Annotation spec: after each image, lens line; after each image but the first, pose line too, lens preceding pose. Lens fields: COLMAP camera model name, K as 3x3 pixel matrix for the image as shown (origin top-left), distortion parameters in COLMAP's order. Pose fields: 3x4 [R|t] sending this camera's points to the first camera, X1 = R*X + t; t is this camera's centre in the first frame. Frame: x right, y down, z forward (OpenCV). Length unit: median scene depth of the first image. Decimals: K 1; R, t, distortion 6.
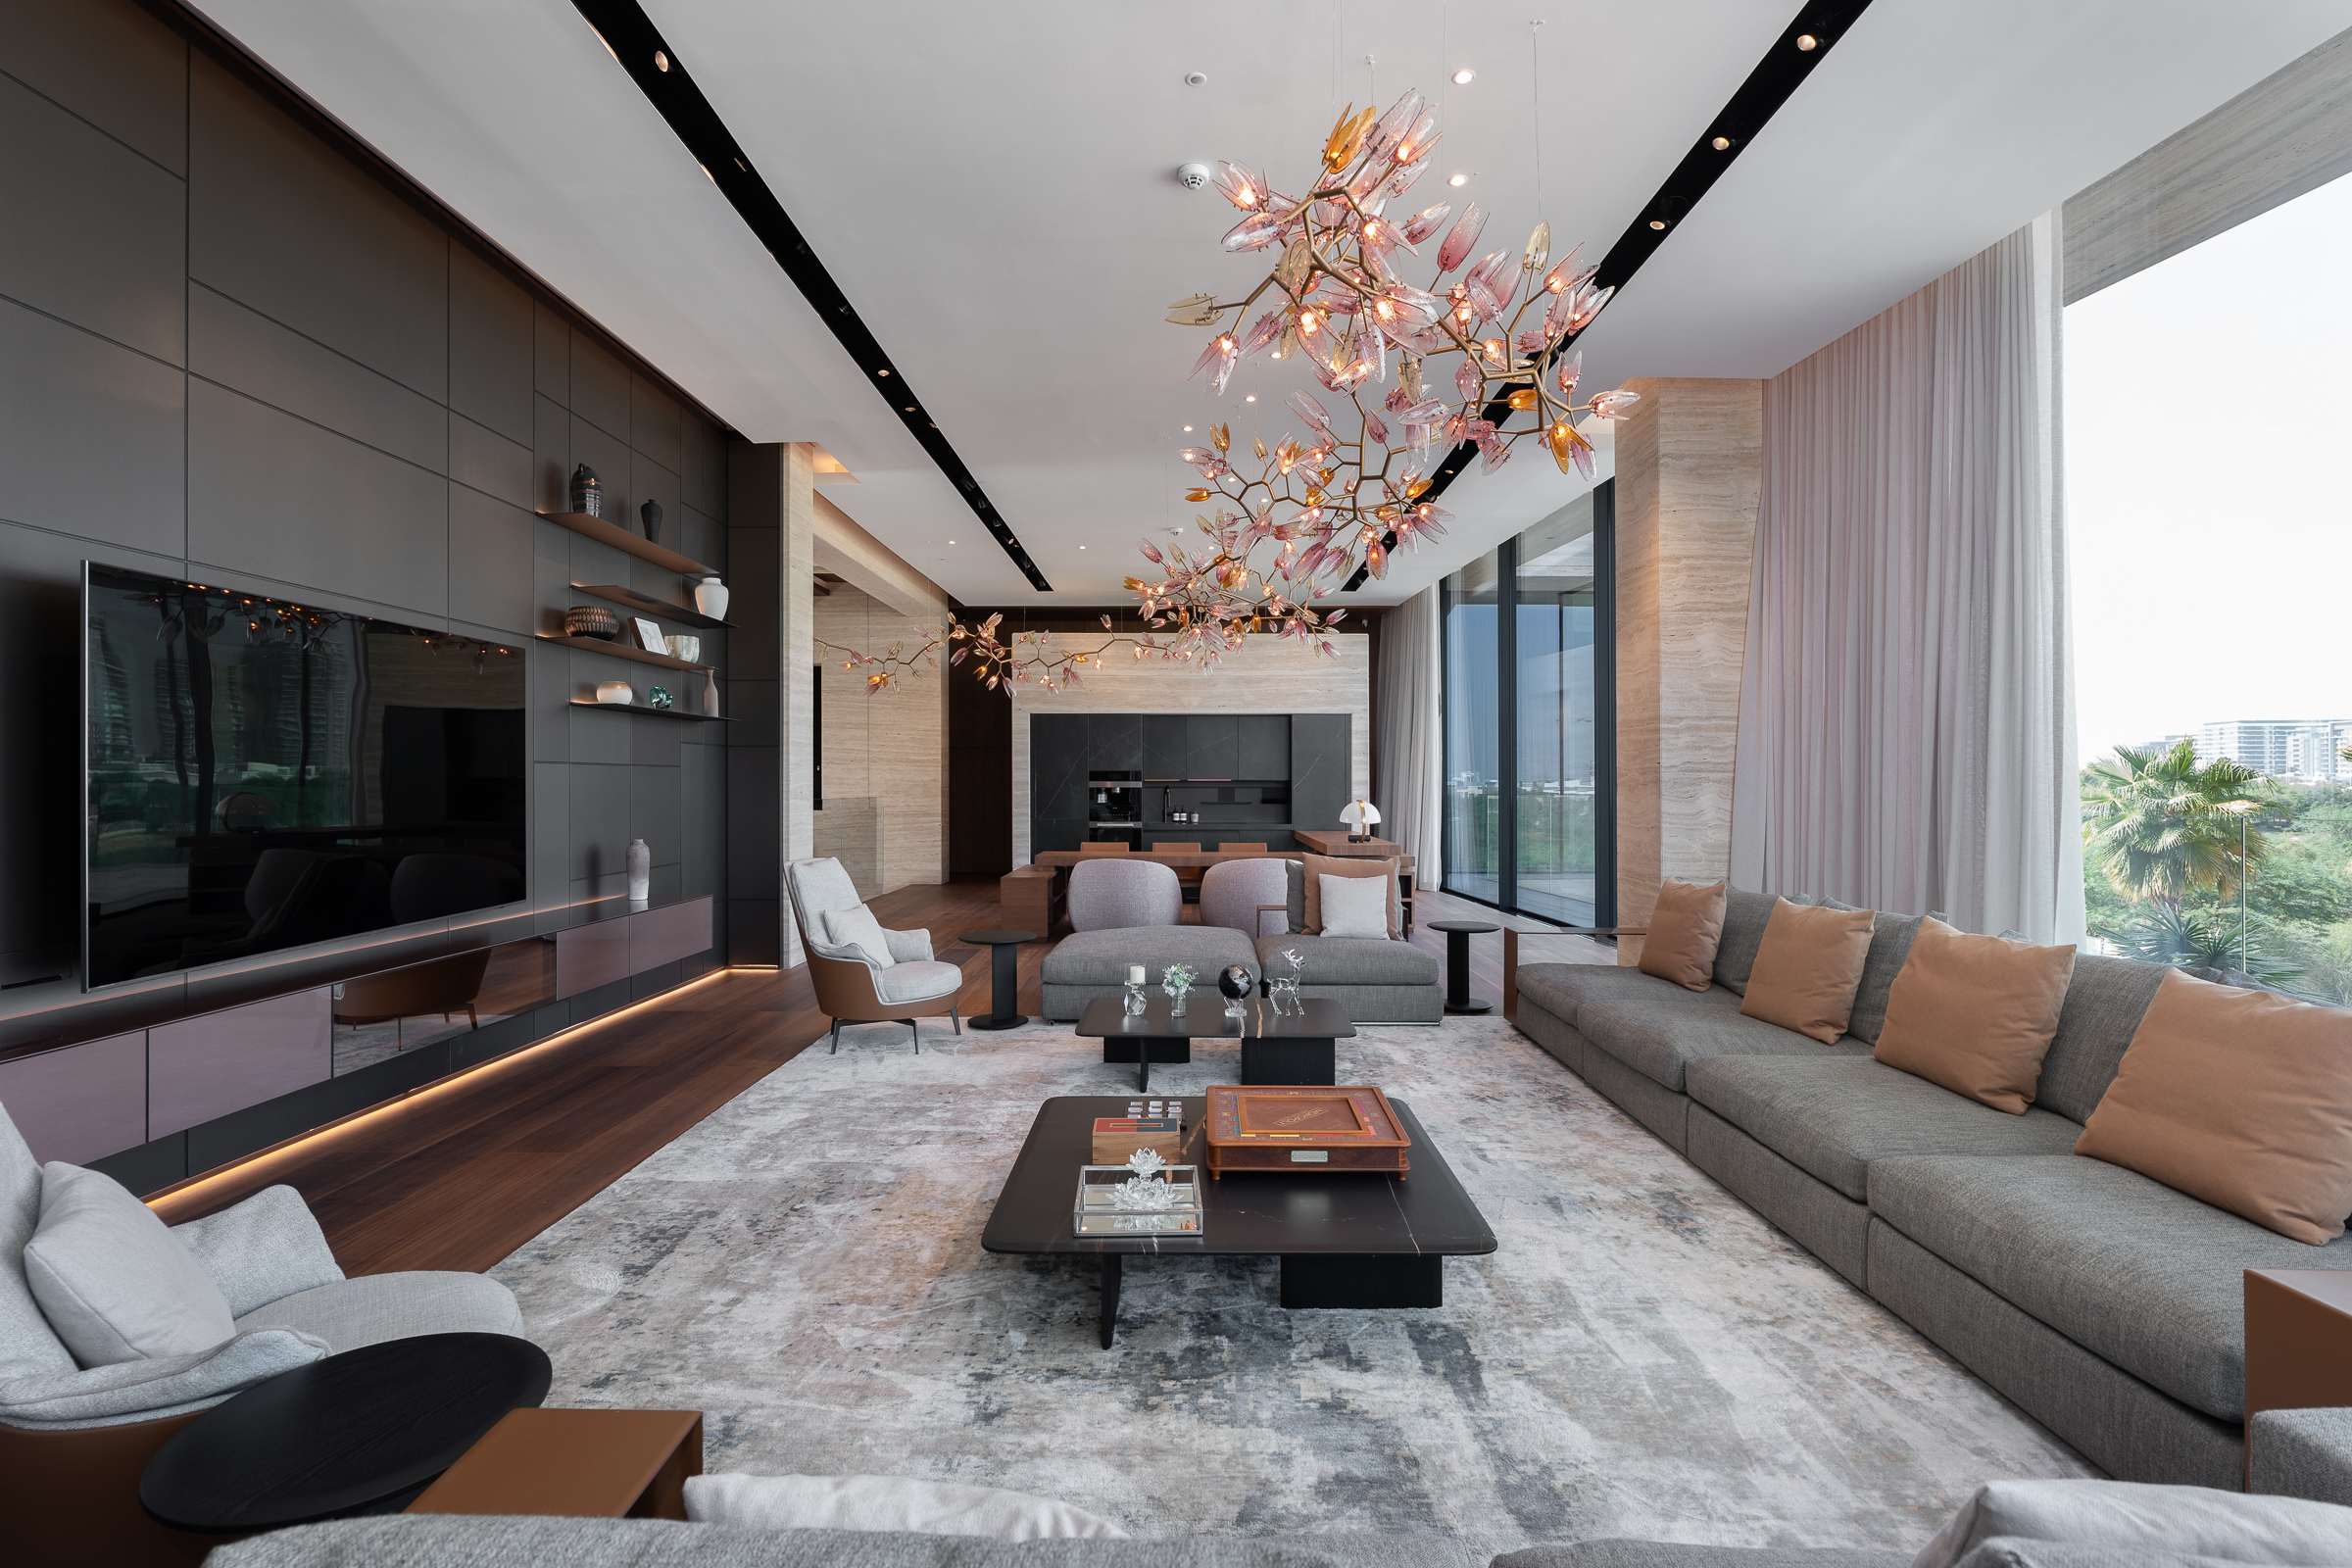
lens RADIAL K [[1077.7, 0, 1175.4], [0, 1077.7, 785.0], [0, 0, 1]] dist [-0.004699, 0.001406]
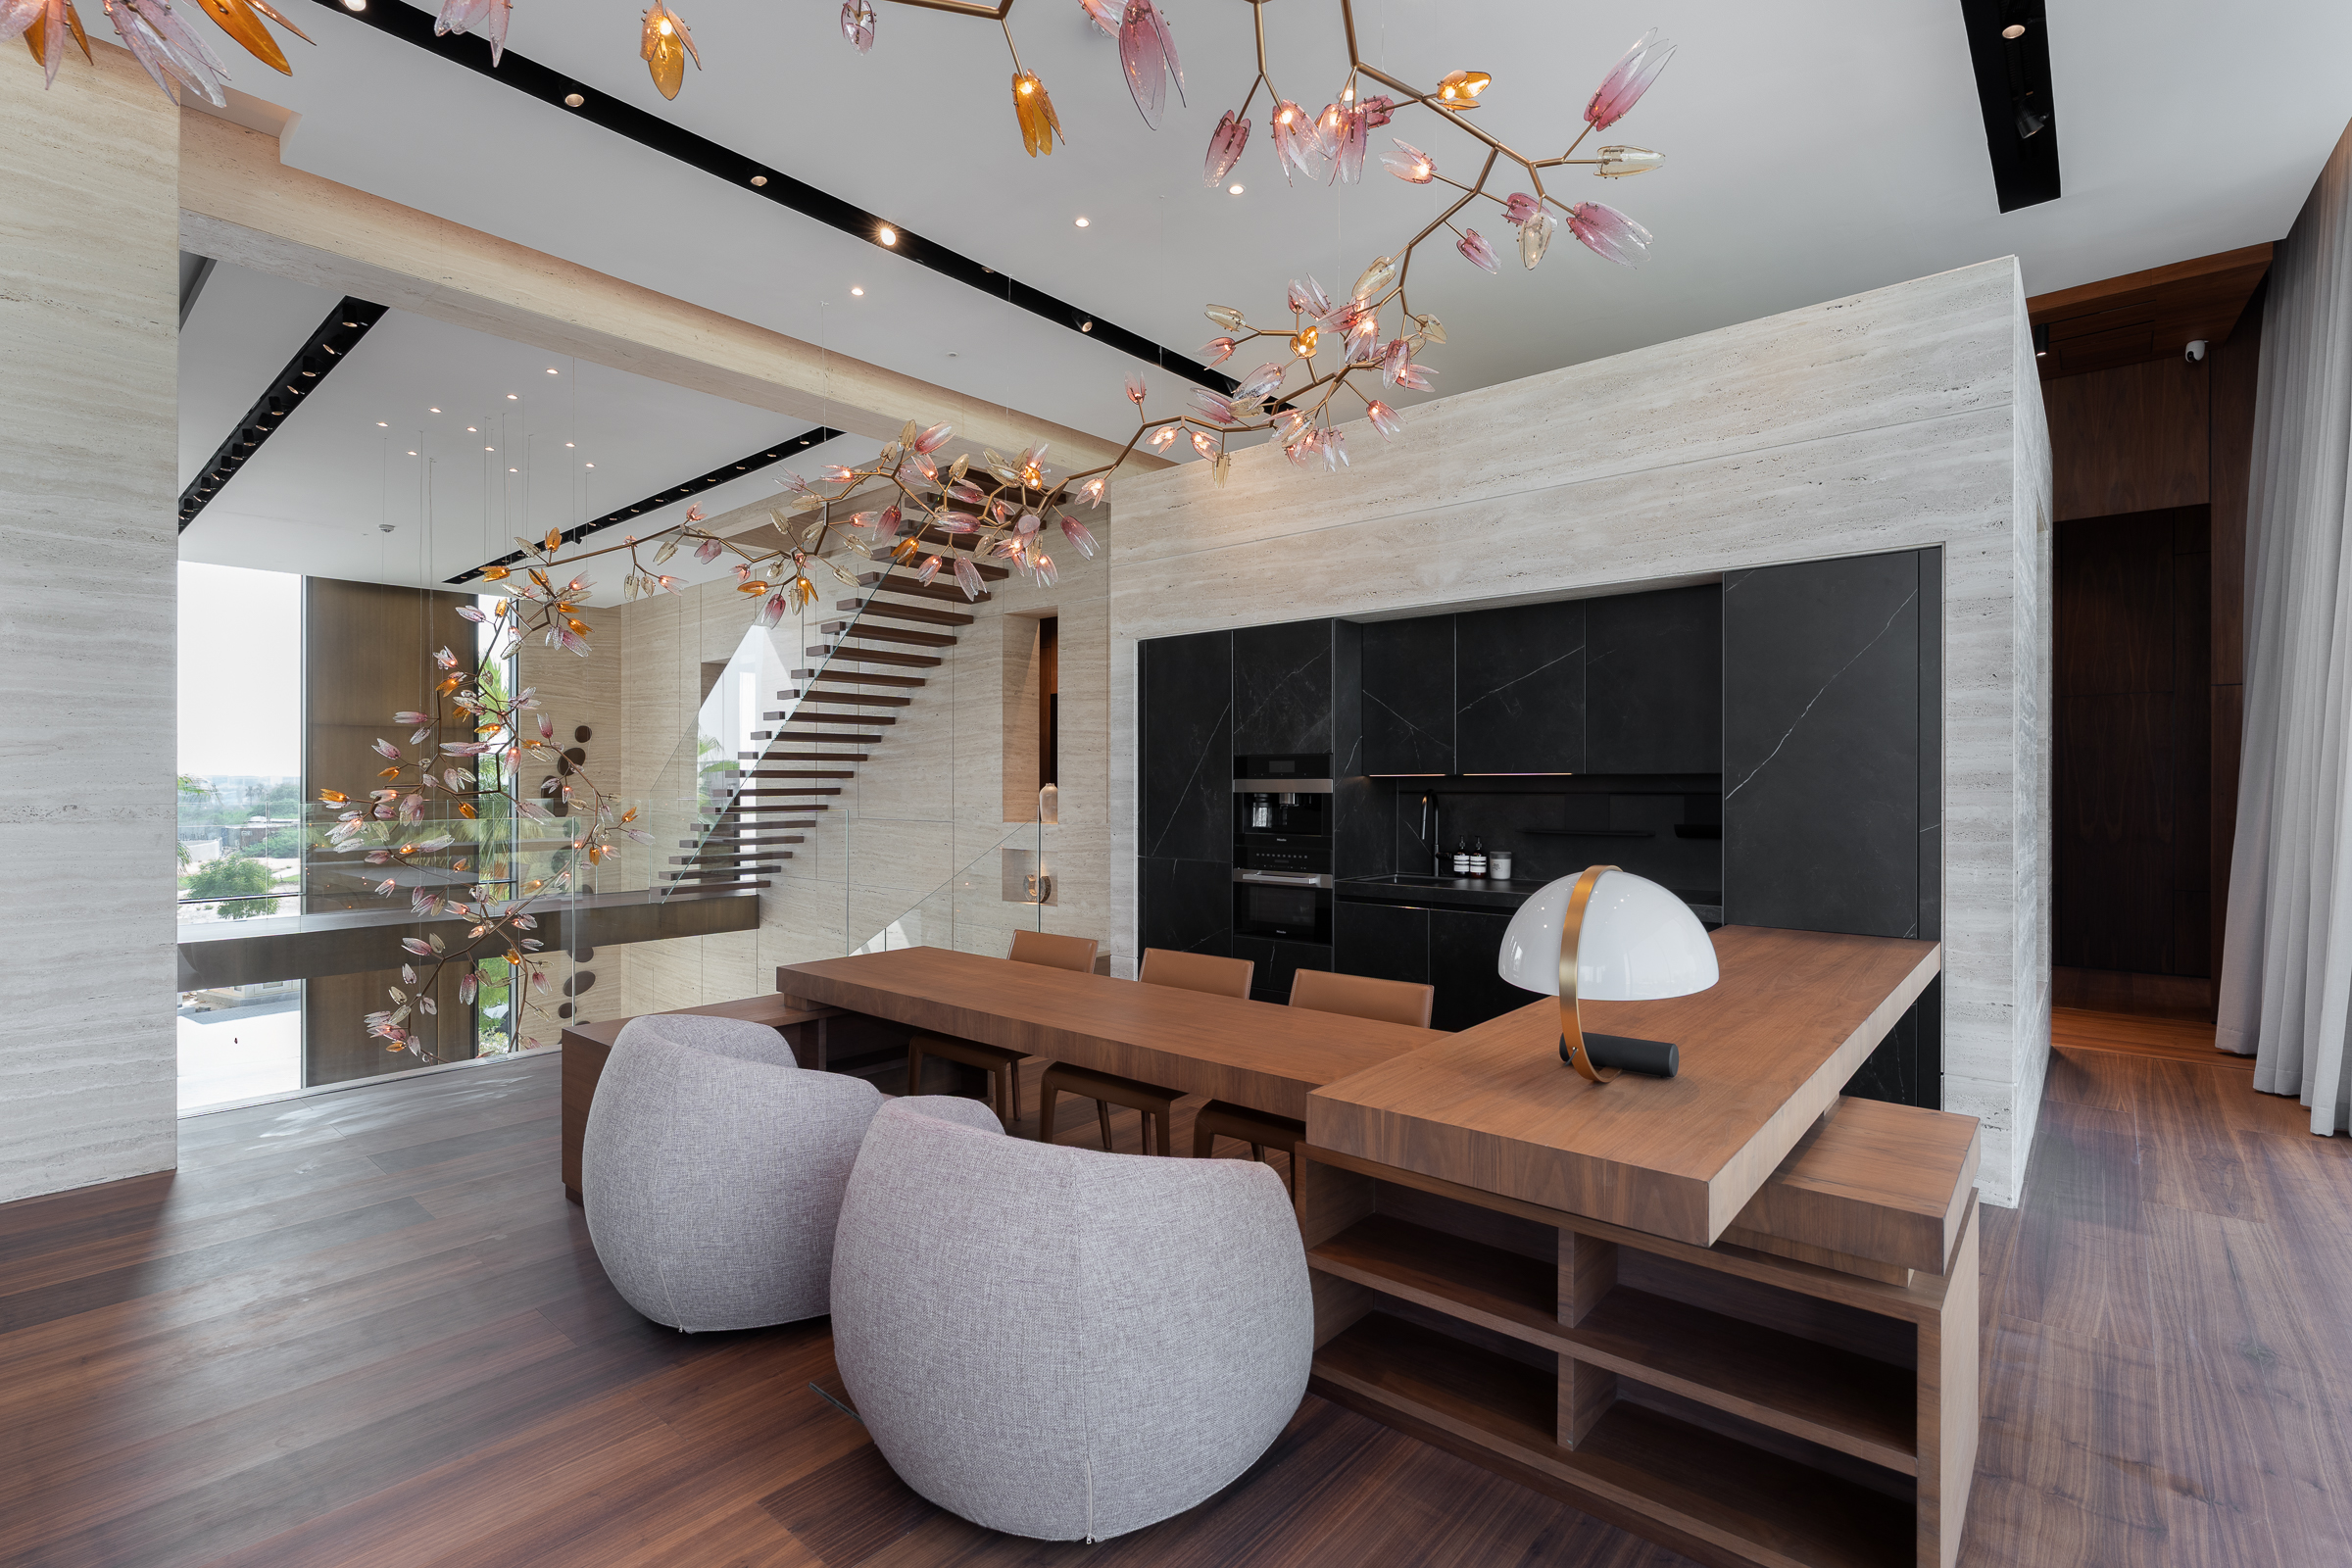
lens RADIAL K [[1077.7, 0, 1179.1], [0, 1077.7, 784.7], [0, 0, 1]] dist [-0.004699, 0.001406]
pose [[0.765700, 0.000476, -0.643198, 0.192459], [-0.002708, 0.999993, -0.002484, 0.000458], [0.643192, 0.003643, 0.765696, 0.640442]]
